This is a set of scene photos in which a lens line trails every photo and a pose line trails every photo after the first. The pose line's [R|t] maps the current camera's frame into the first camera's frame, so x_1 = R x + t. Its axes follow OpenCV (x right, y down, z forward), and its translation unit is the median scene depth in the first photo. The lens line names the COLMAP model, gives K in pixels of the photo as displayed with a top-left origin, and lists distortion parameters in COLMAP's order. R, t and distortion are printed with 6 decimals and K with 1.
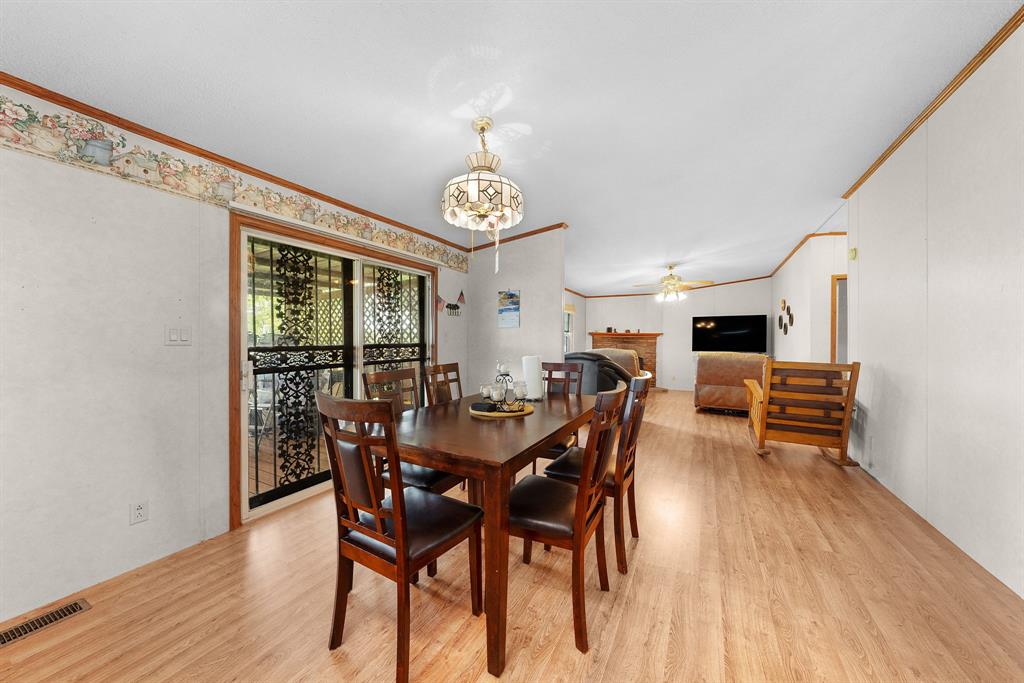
lens RADIAL K [[357.2, 0, 517.9], [0, 357.2, 342.8], [0, 0, 1]] dist [0.000221, 0.000341]
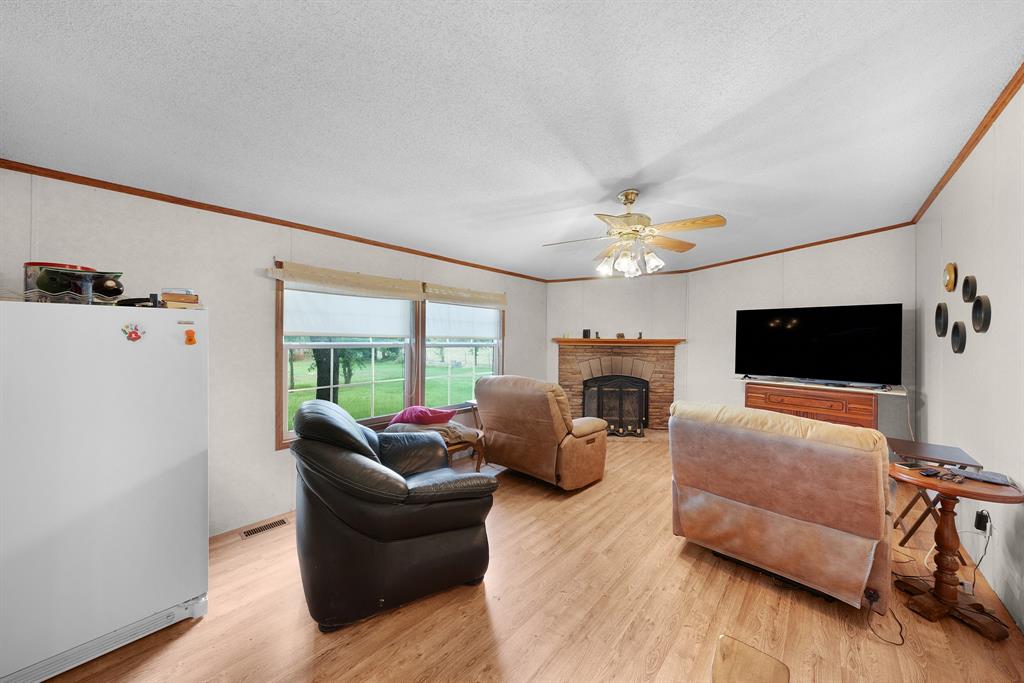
lens RADIAL K [[357.2, 0, 508.2], [0, 357.2, 338.2], [0, 0, 1]] dist [0.000221, 0.000341]
pose [[0.971623, 0.001934, -0.236526, 0.312370], [-0.002802, 0.999991, -0.003332, -0.030724], [0.236517, 0.003900, 0.971620, 0.432893]]
